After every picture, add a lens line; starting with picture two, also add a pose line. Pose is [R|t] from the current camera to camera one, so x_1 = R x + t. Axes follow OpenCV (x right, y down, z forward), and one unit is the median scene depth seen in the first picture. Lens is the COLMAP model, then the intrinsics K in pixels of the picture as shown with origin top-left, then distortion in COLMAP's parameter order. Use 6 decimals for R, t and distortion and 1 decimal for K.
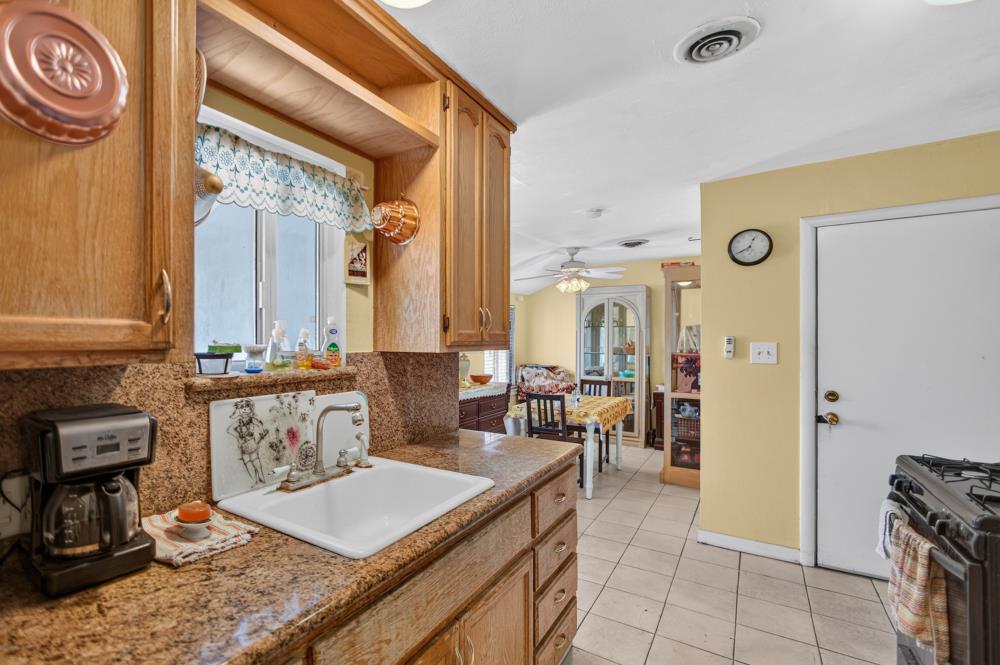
lens RADIAL K [[459.0, 0, 421.0], [0, 459.0, 336.9], [0, 0, 1]] dist [-0.014518, 0.004216]
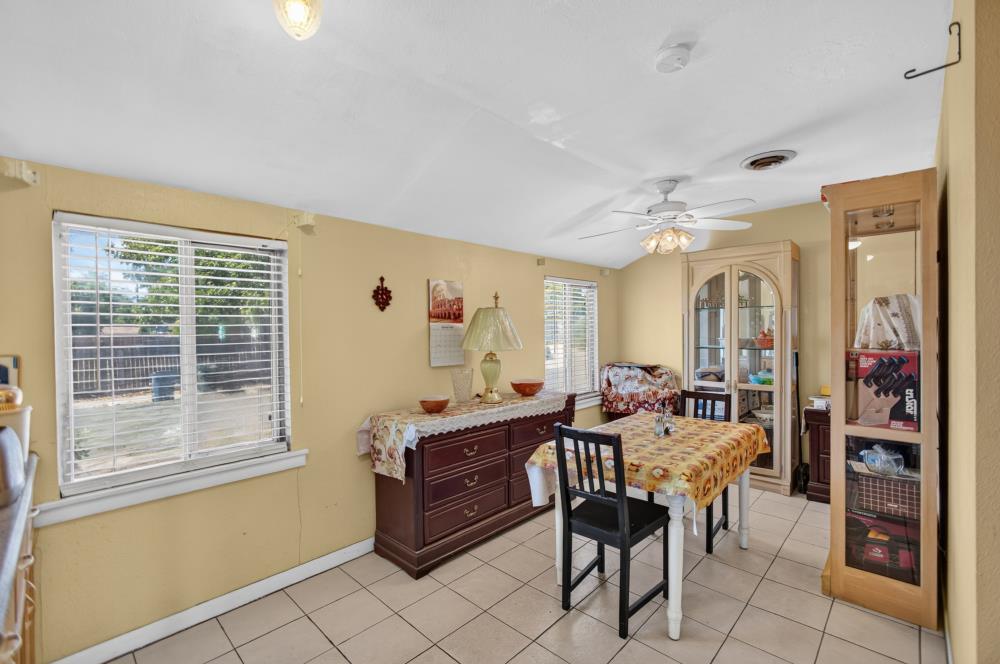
lens RADIAL K [[425.1, 0, 514.2], [0, 425.1, 334.8], [0, 0, 1]] dist [-0.000138, 0.000168]
pose [[0.992740, -0.010347, -0.119832, 0.560230], [0.011798, 0.999865, 0.011401, 0.021174], [0.119698, -0.012732, 0.992729, 1.150851]]
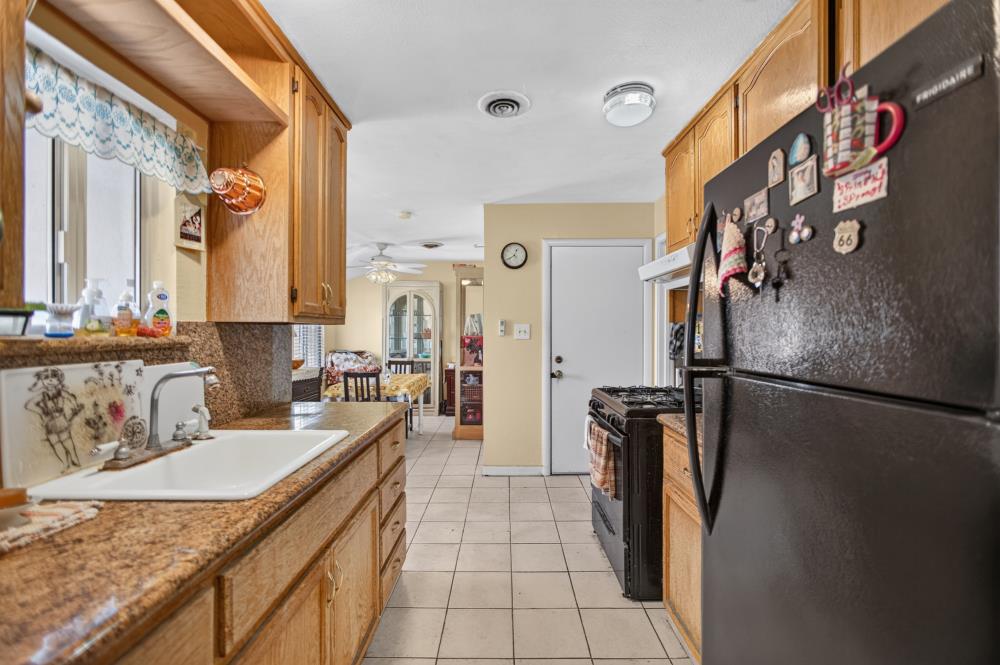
lens RADIAL K [[432.4, 0, 497.4], [0, 432.4, 329.5], [0, 0, 1]] dist [-0.001916, 0.000572]
pose [[0.818278, 0.001621, 0.574820, -0.133042], [-0.000755, 0.999998, -0.001744, 0.051729], [-0.574822, 0.000993, 0.818278, -0.085092]]
